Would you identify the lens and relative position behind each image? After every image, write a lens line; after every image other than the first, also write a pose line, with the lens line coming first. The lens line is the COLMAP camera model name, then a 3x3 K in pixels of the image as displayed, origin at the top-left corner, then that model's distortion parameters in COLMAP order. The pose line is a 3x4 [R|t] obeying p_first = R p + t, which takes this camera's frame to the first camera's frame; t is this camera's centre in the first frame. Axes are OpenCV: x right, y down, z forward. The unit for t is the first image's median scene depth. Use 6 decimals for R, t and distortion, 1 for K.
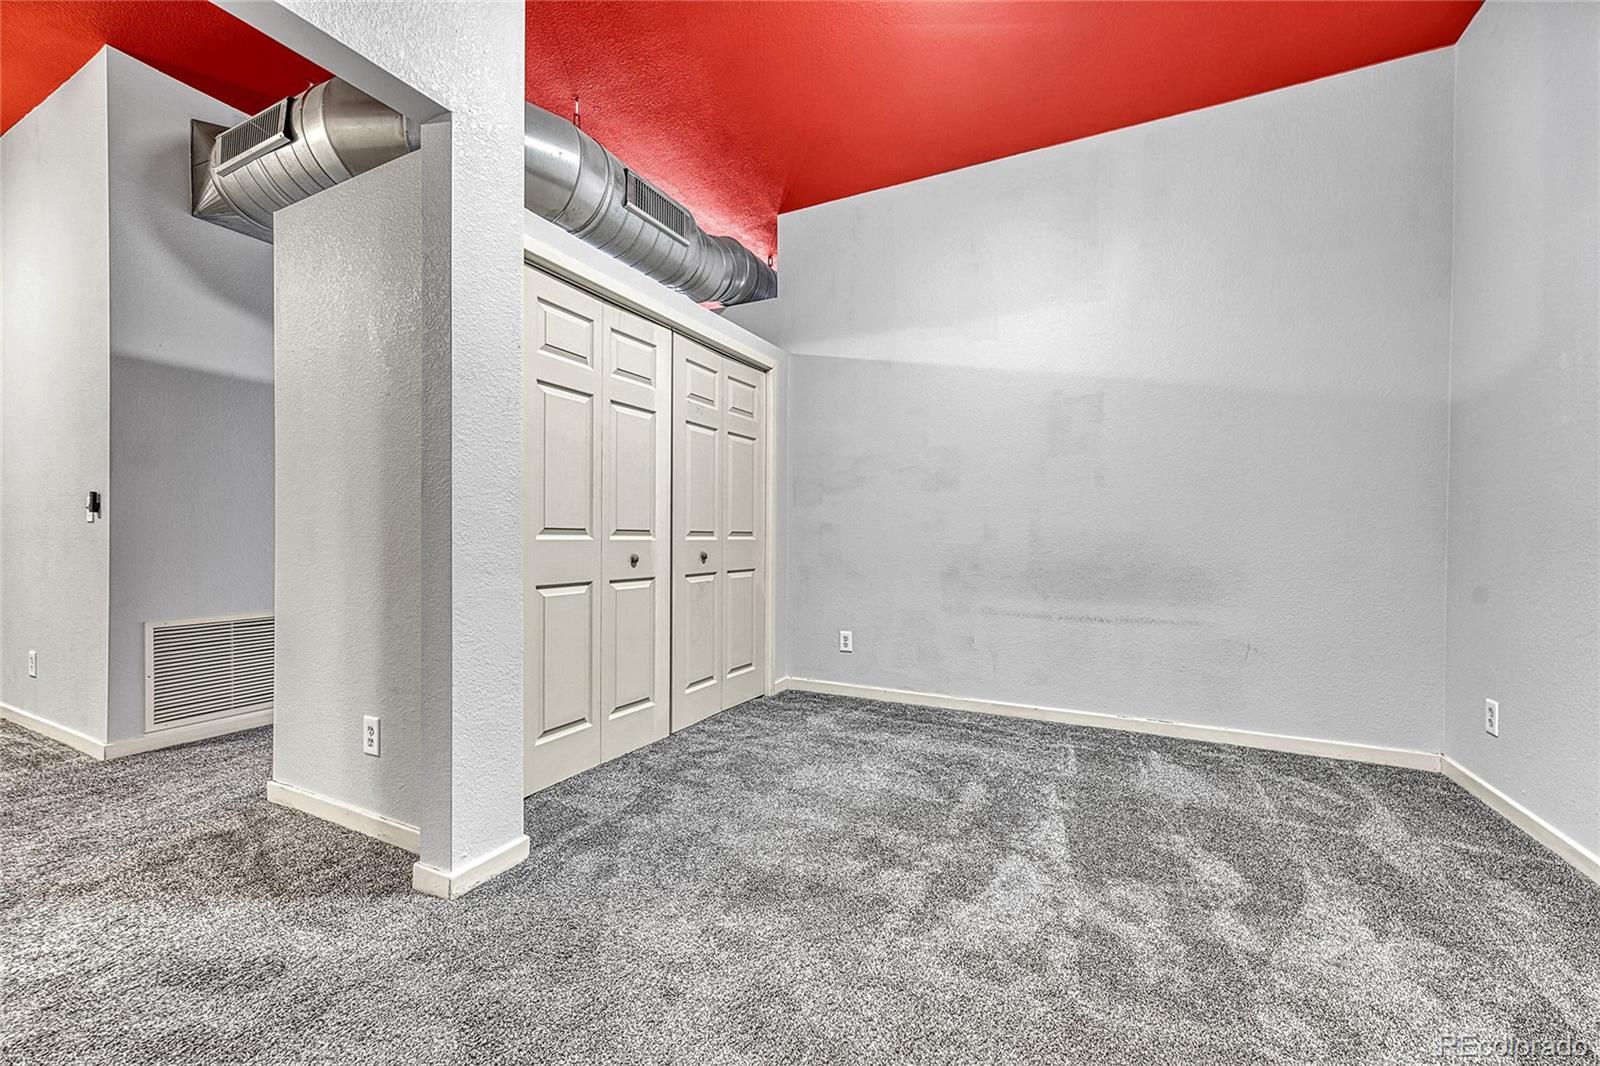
lens RADIAL K [[632.3, 0, 794.7], [0, 632.3, 541.2], [0, 0, 1]] dist [-0.008744, 0.002401]
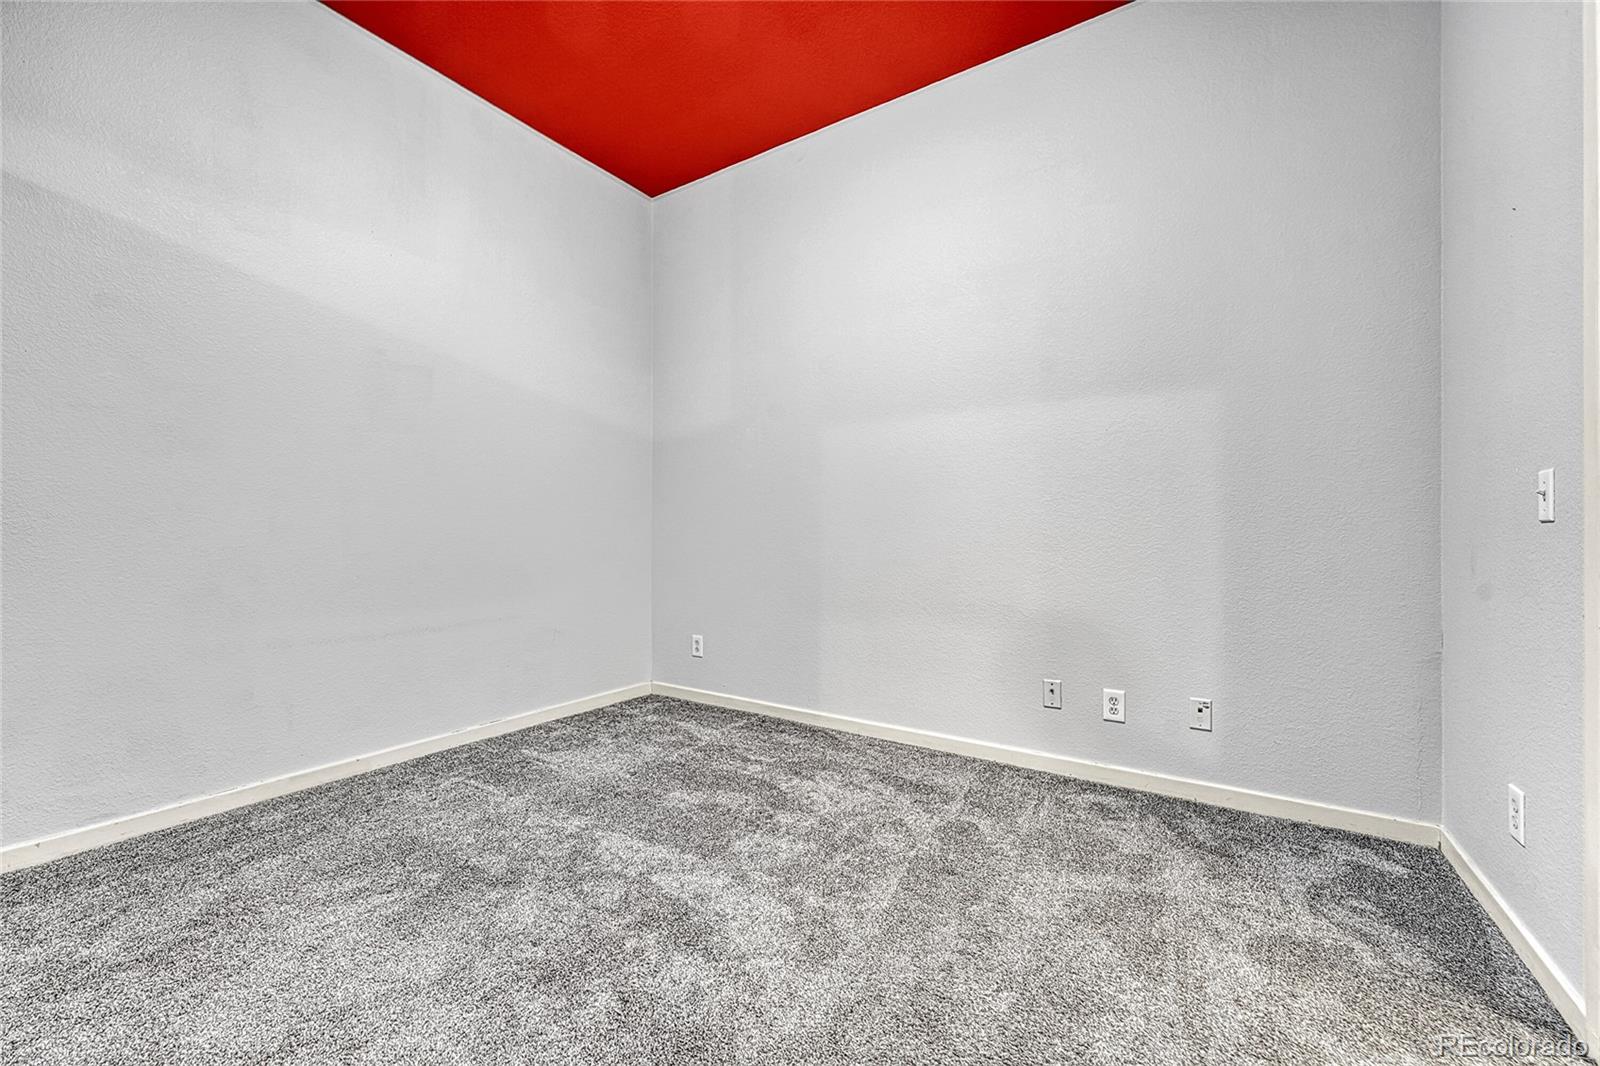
lens RADIAL K [[632.3, 0, 794.7], [0, 632.3, 541.2], [0, 0, 1]] dist [-0.008744, 0.002401]
pose [[0.120698, -0.016752, 0.992548, -0.332377], [0.011149, 0.999817, 0.015519, -0.004222], [-0.992627, 0.009192, 0.120863, 0.422561]]
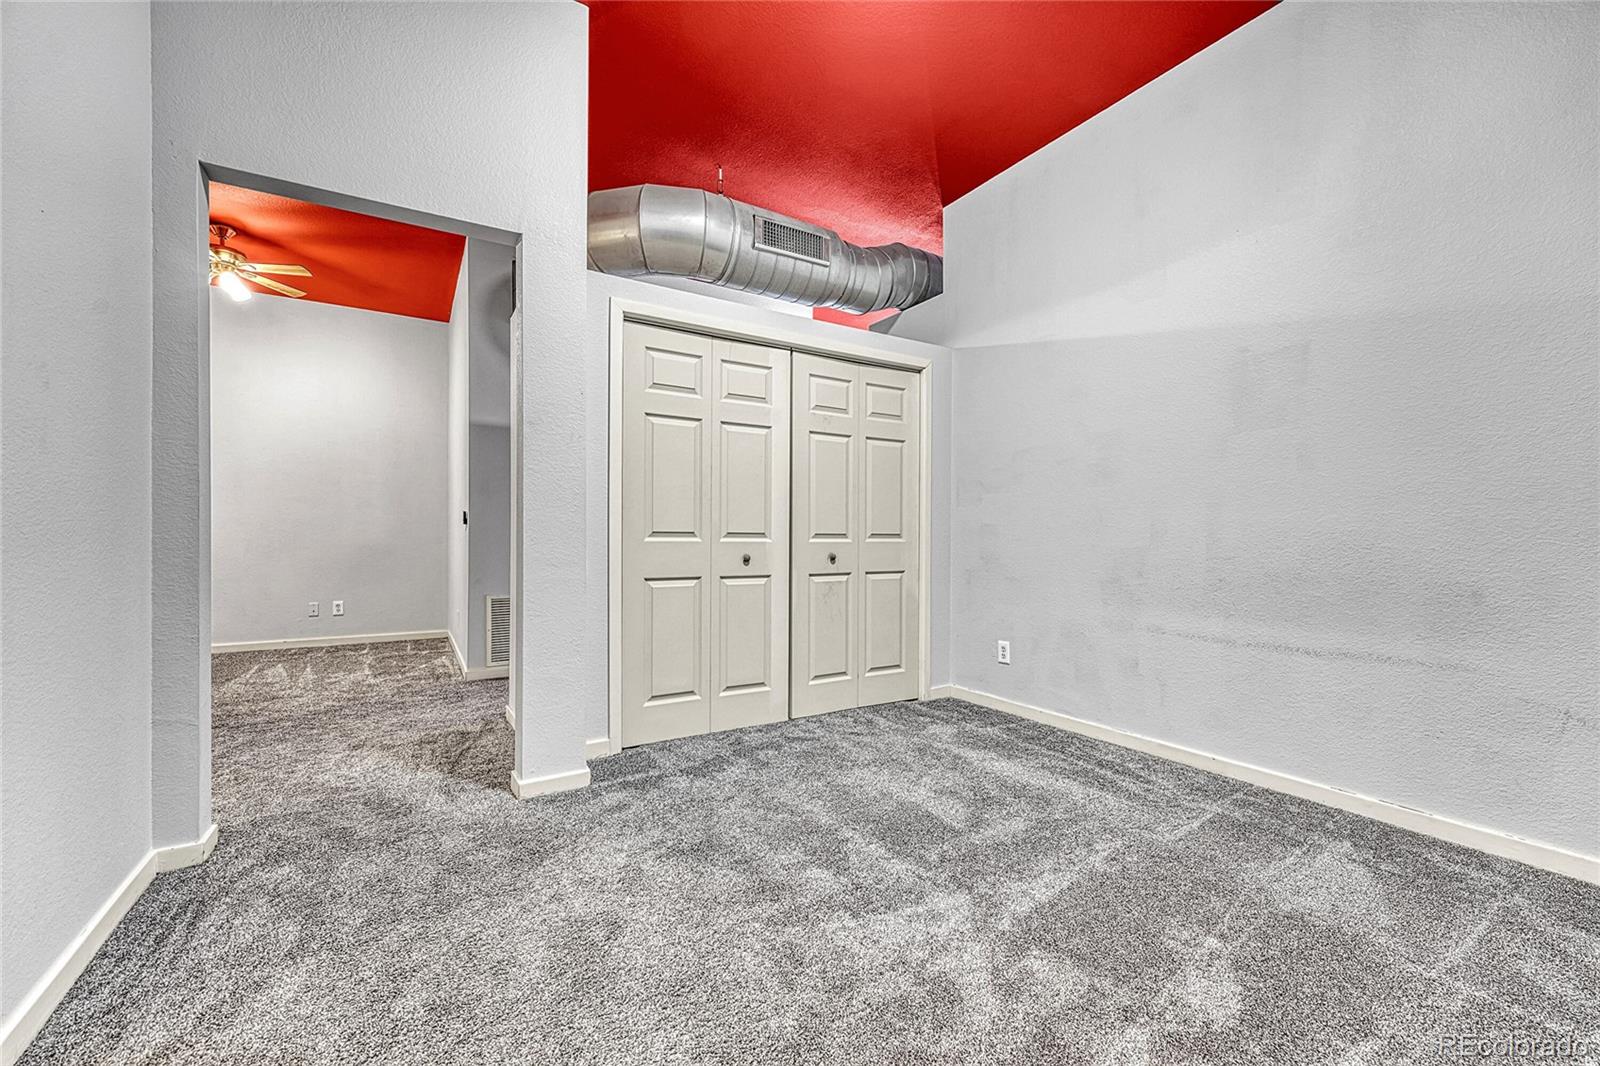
lens RADIAL K [[632.3, 0, 794.7], [0, 632.3, 541.2], [0, 0, 1]] dist [-0.008744, 0.002401]
pose [[0.852033, 0.000328, -0.523489, 0.382624], [-0.002511, 0.999991, -0.003461, 0.000899], [0.523483, 0.004263, 0.852026, 0.070644]]
